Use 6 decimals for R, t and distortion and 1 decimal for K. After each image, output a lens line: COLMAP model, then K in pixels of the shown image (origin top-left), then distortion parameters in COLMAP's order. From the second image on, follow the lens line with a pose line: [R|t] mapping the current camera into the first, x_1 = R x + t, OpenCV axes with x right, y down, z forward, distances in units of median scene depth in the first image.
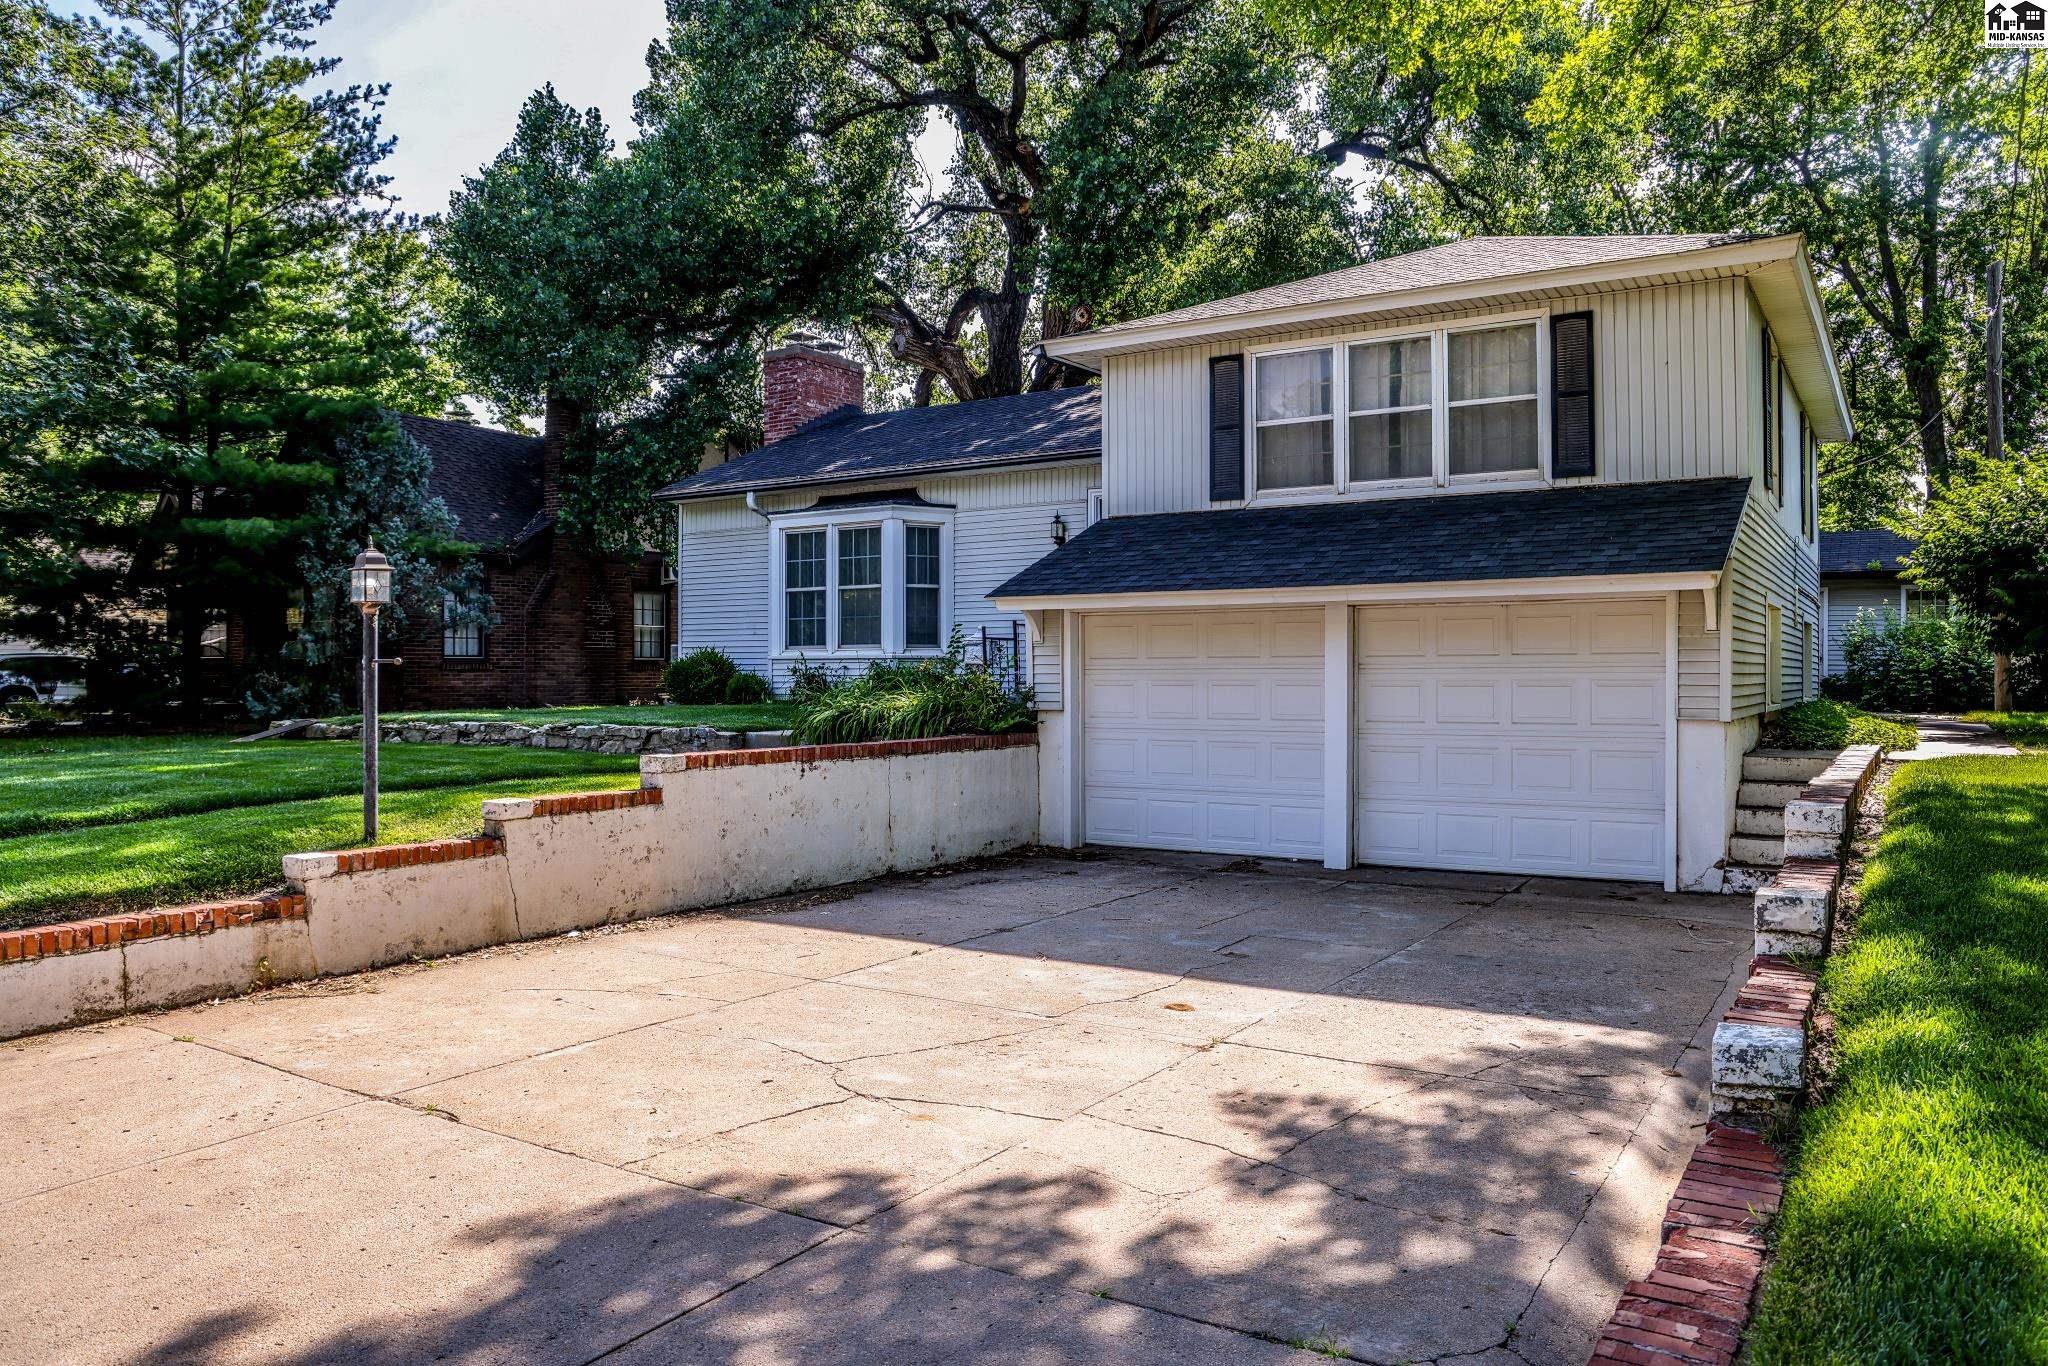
lens RADIAL K [[1409.3, 0, 1055.7], [0, 1409.3, 666.9], [0, 0, 1]] dist [-0.088976, 0.063748]
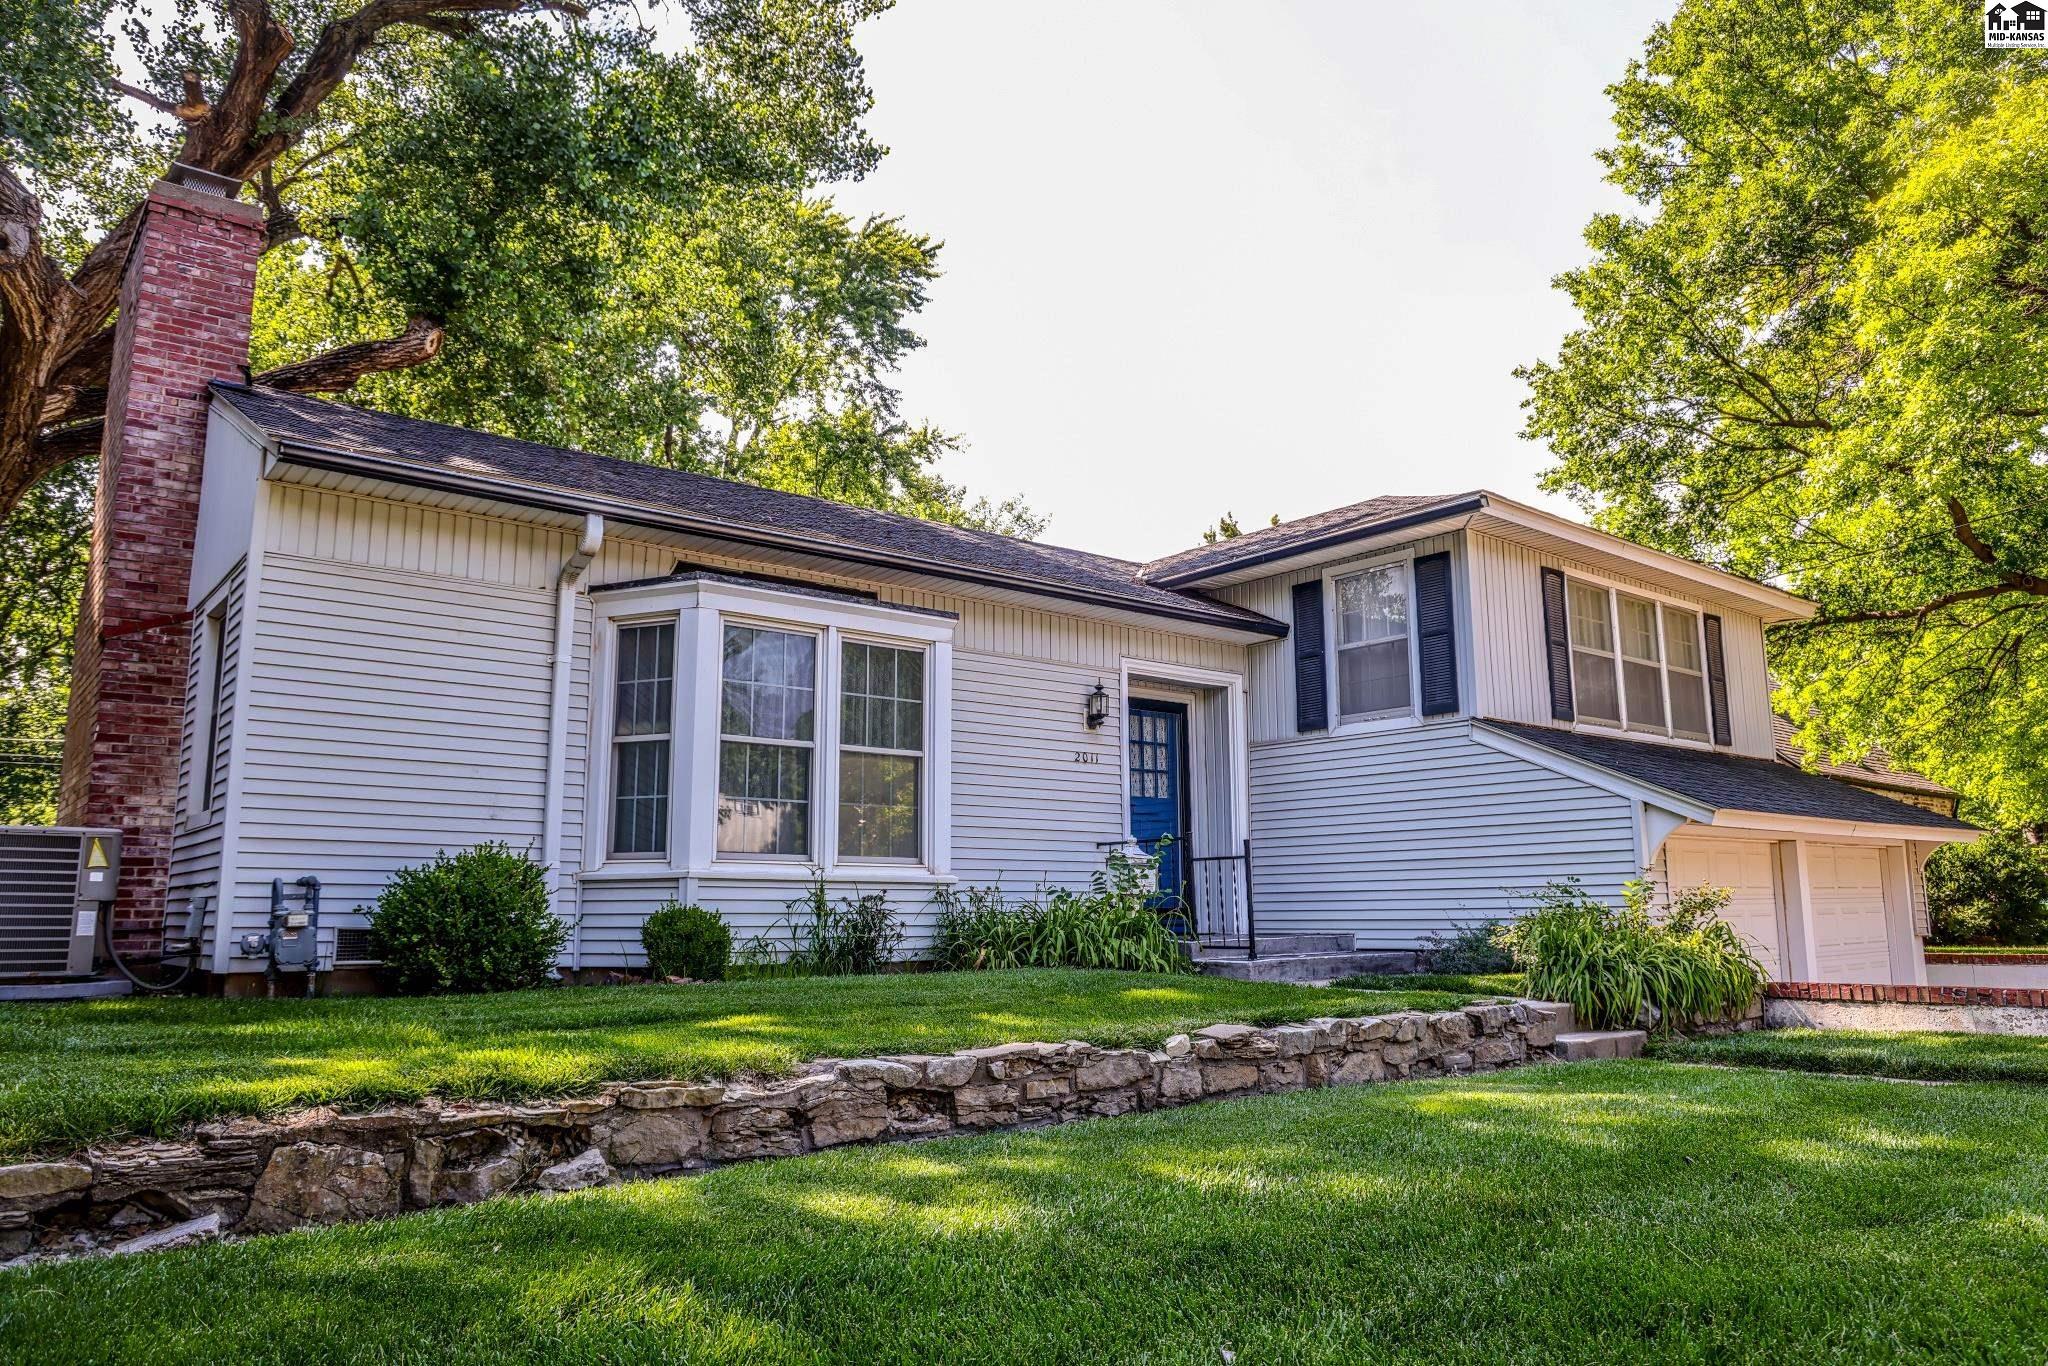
lens RADIAL K [[1435.6, 0, 1041.4], [0, 1435.6, 669.1], [0, 0, 1]] dist [-0.087724, 0.064076]
pose [[0.315960, 0.161502, 0.934926, -0.876184], [-0.000356, 0.985426, -0.170105, 0.008745], [-0.948772, 0.053413, 0.311413, 1.032244]]
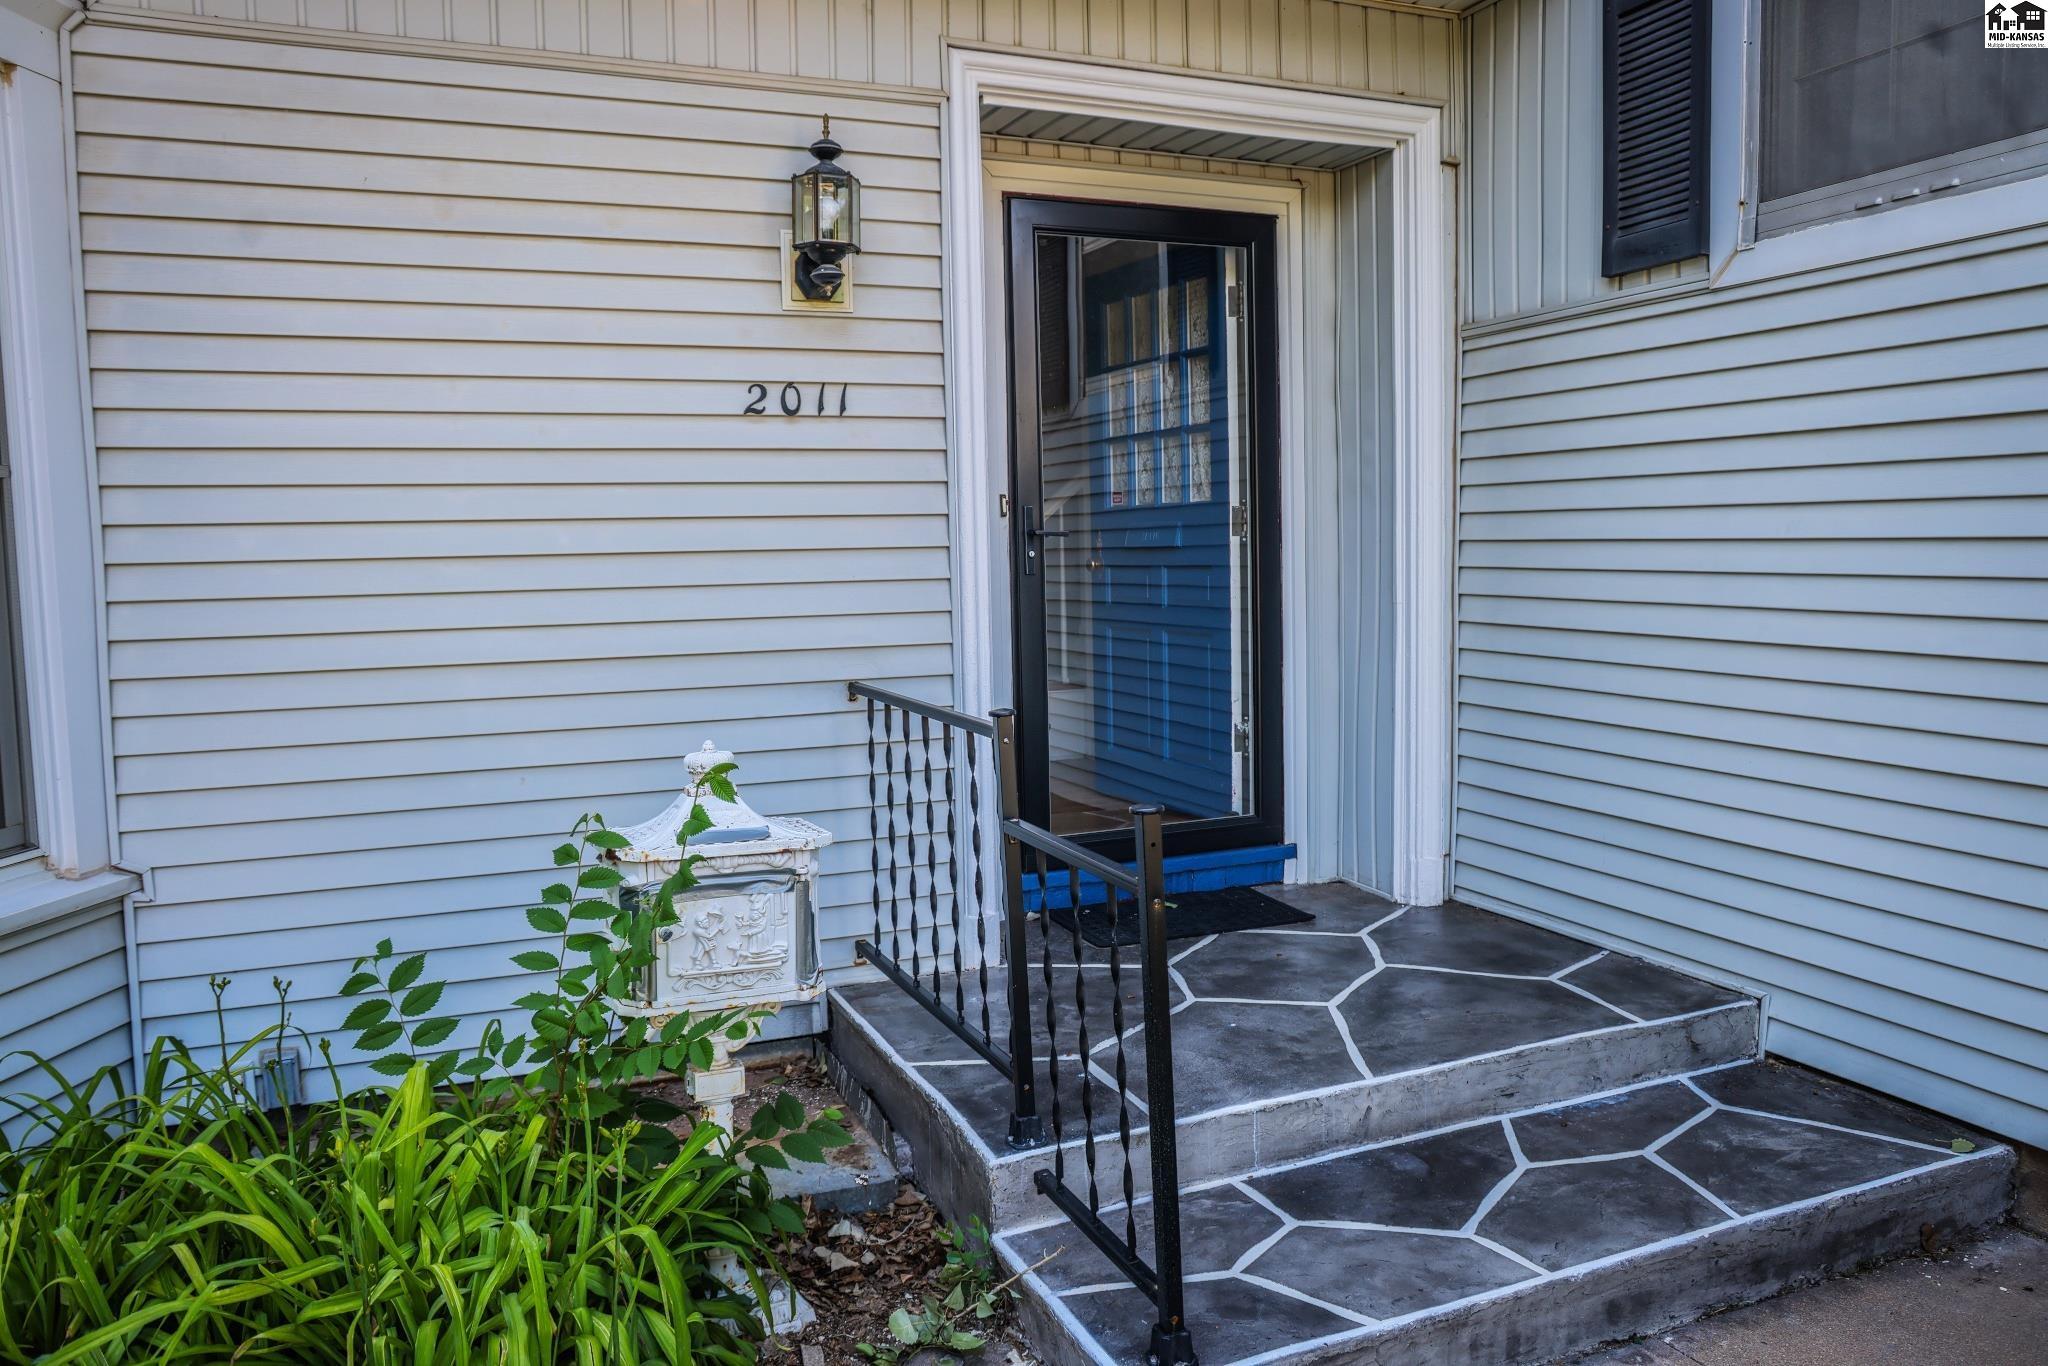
lens RADIAL K [[1435.6, 0, 1041.4], [0, 1435.6, 669.1], [0, 0, 1]] dist [-0.087724, 0.064076]
pose [[0.581911, -0.078279, 0.809476, -0.195610], [0.013424, 0.996146, 0.086680, -0.063606], [-0.813141, -0.039573, 0.580719, 1.097214]]
